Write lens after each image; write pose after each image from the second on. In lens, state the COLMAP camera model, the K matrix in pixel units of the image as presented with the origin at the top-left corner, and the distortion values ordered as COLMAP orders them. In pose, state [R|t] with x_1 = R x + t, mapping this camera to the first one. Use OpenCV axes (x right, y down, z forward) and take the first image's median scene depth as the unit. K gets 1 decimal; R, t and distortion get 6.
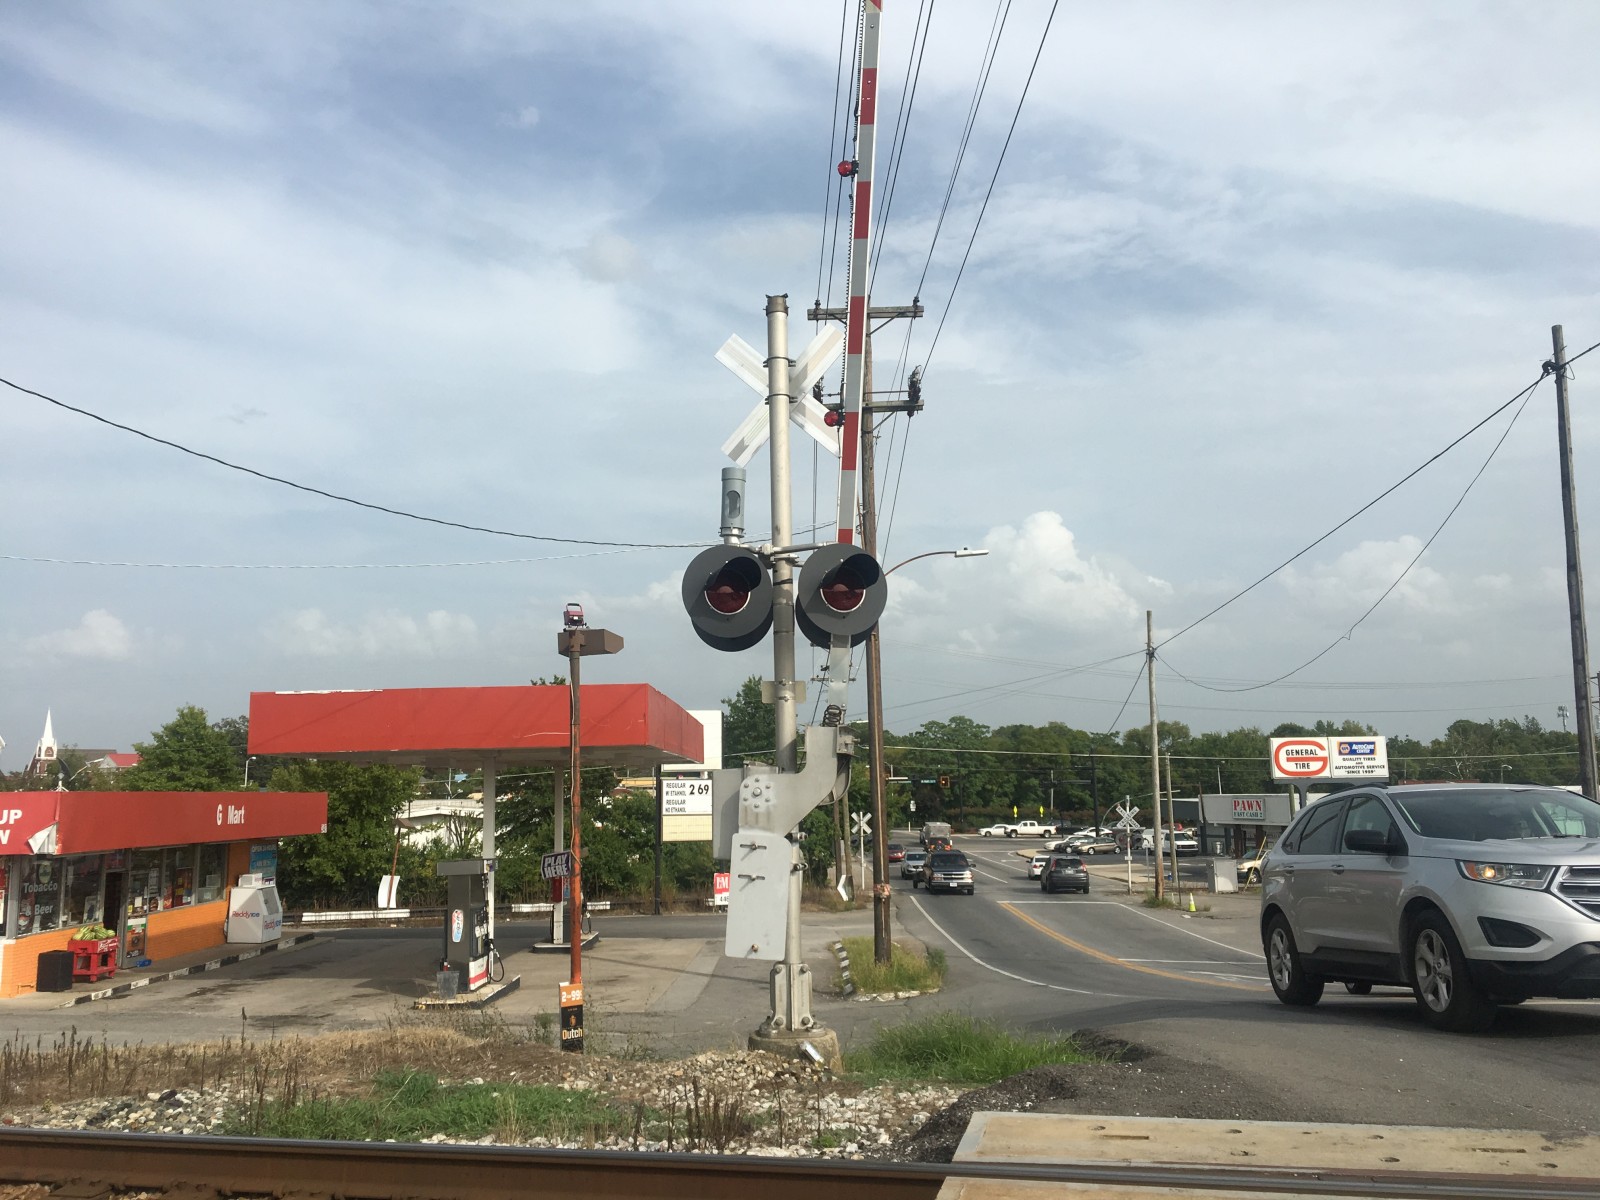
lens RADIAL K [[1373.3, 0, 800.0], [0, 1373.3, 600.0], [0, 0, 1]] dist [0.094612, -0.151670]
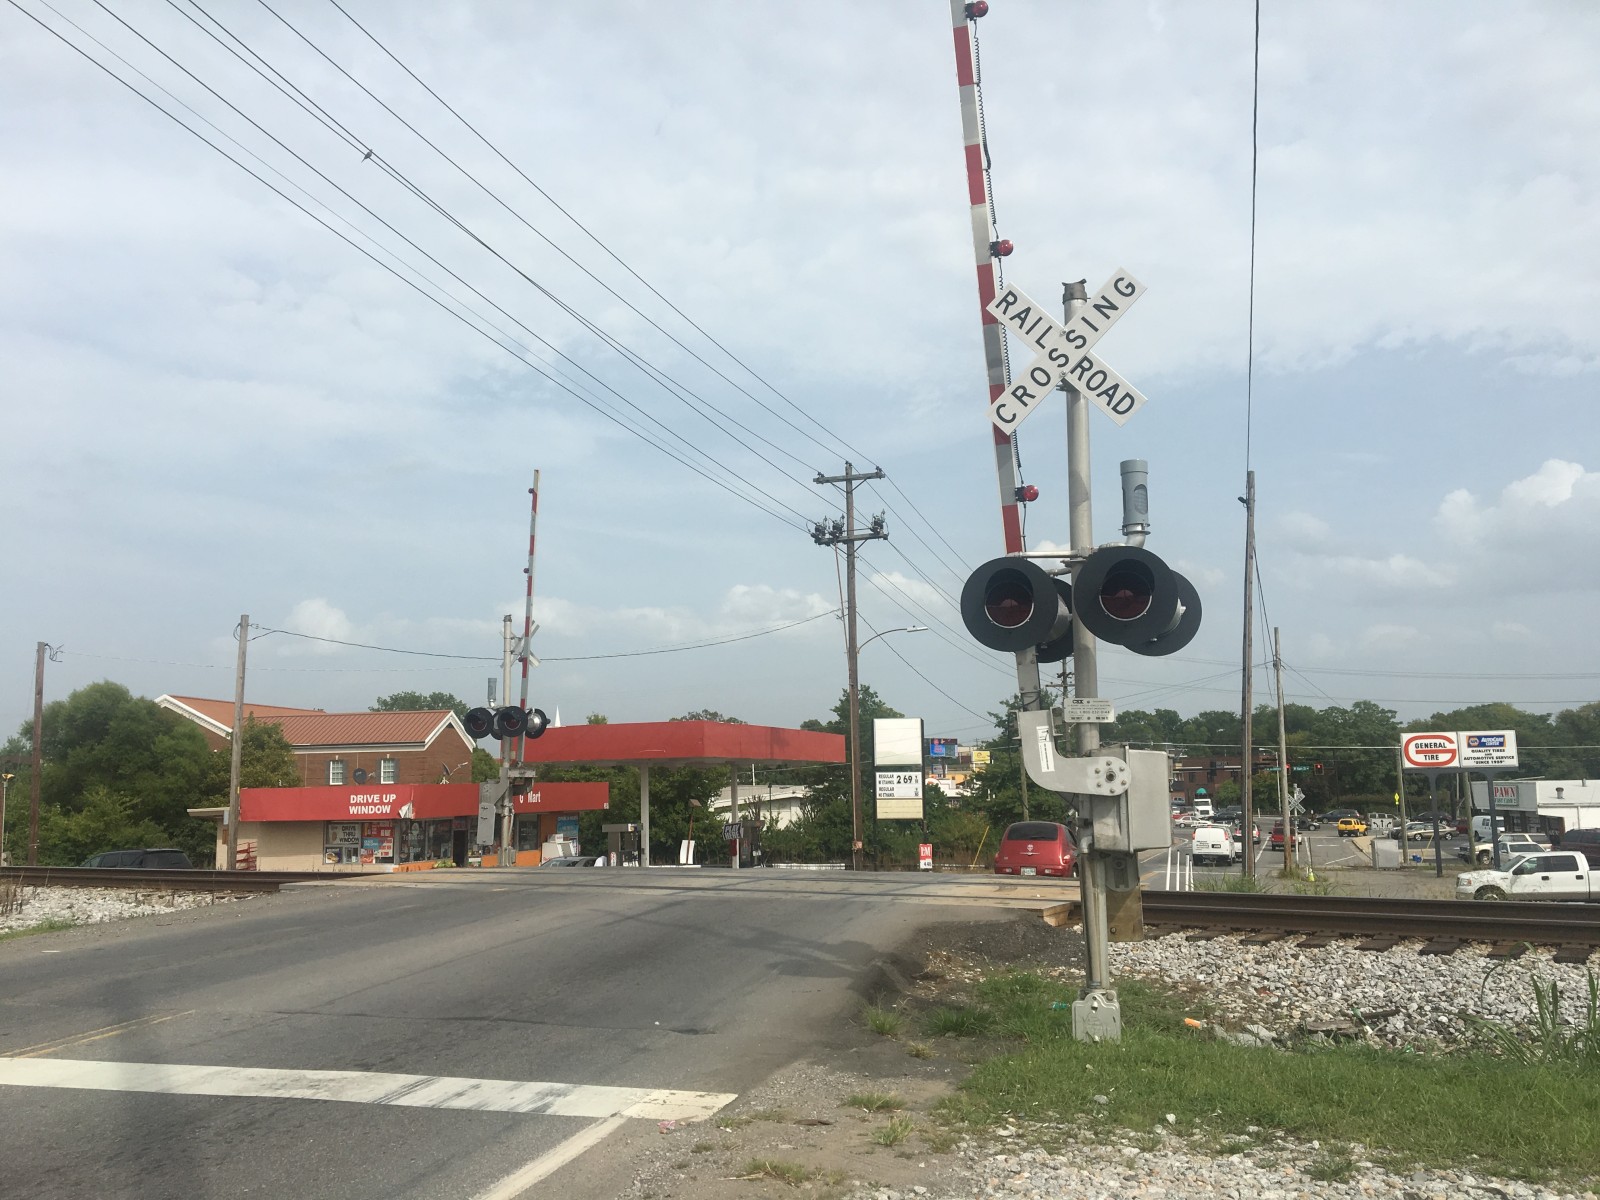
lens RADIAL K [[1341.7, 0, 775.0], [0, 1341.7, 596.8], [0, 0, 1]] dist [0.094299, -0.165177]
pose [[0.943344, -0.047680, -0.328373, 0.243041], [0.049356, 0.998776, -0.003236, -0.037933], [0.328126, -0.013154, 0.944542, -0.247398]]
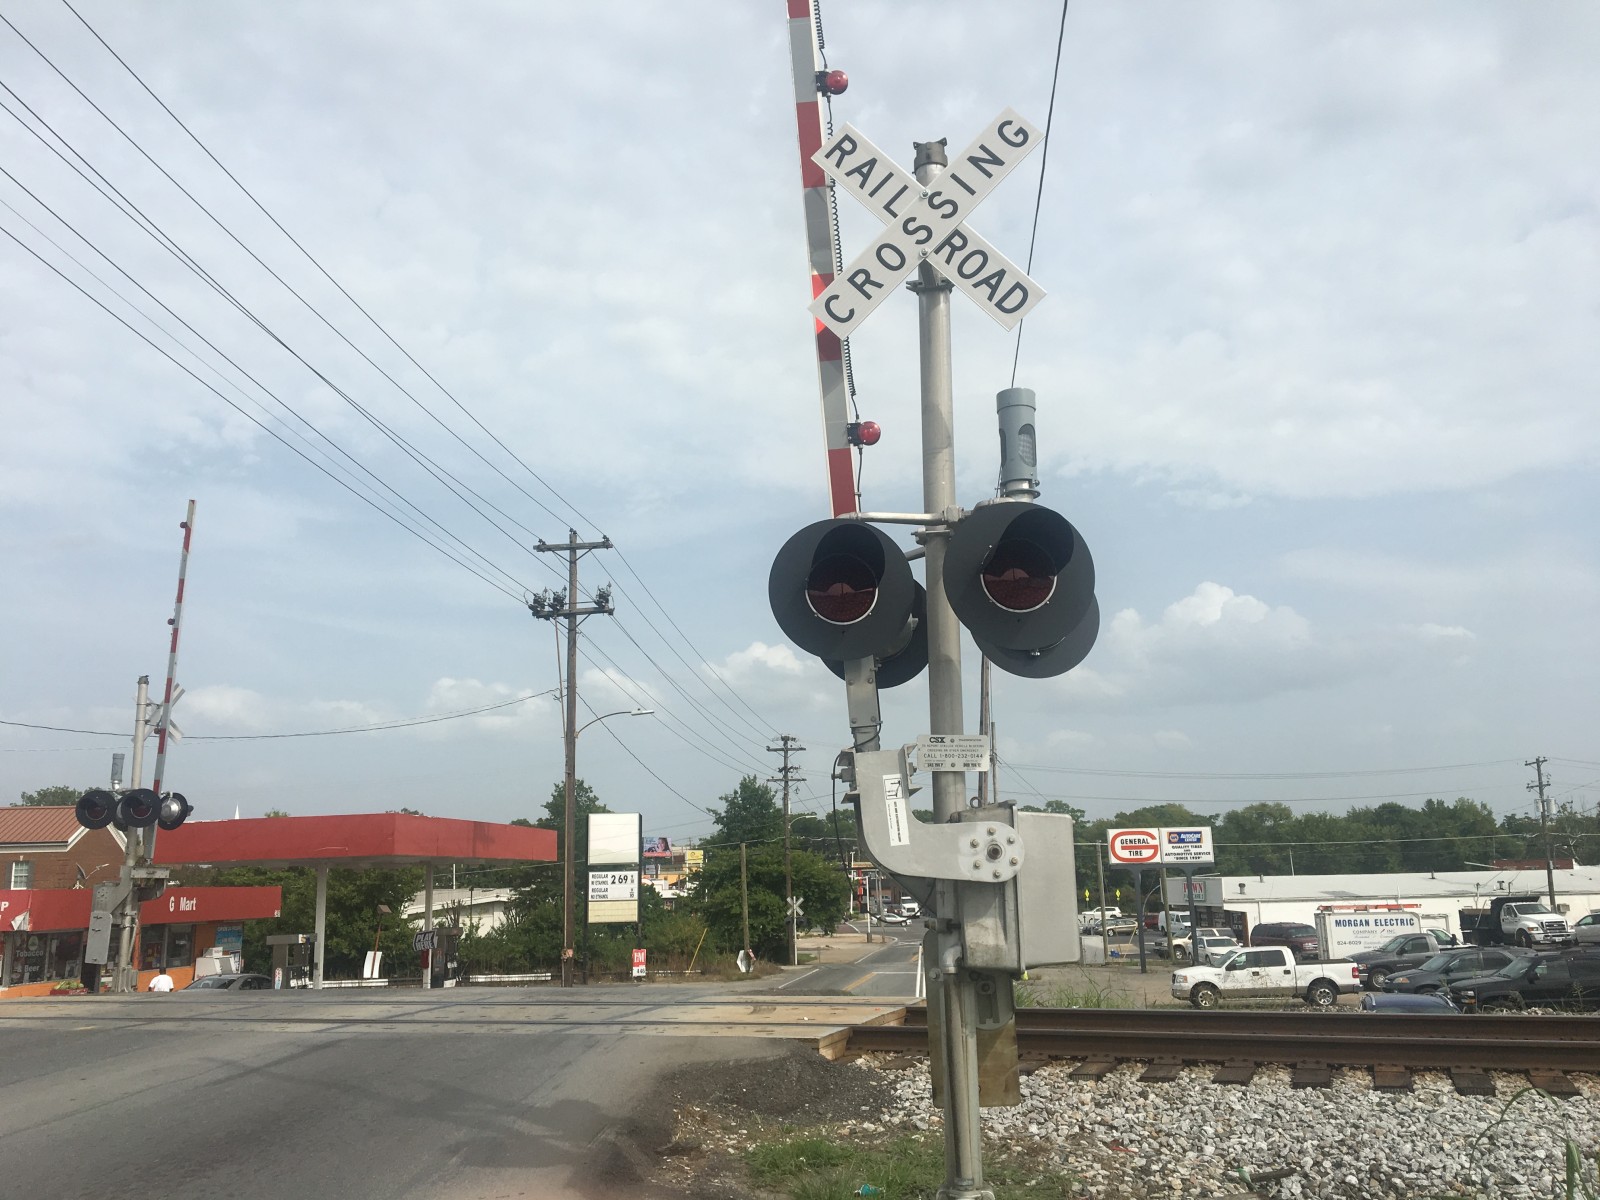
lens RADIAL K [[1353.6, 0, 782.3], [0, 1353.6, 594.5], [0, 0, 1]] dist [0.083323, -0.143649]
pose [[0.992367, -0.034740, -0.118328, 0.226162], [0.026828, 0.997337, -0.067812, -0.029481], [0.120369, 0.064119, 0.990656, -0.197132]]
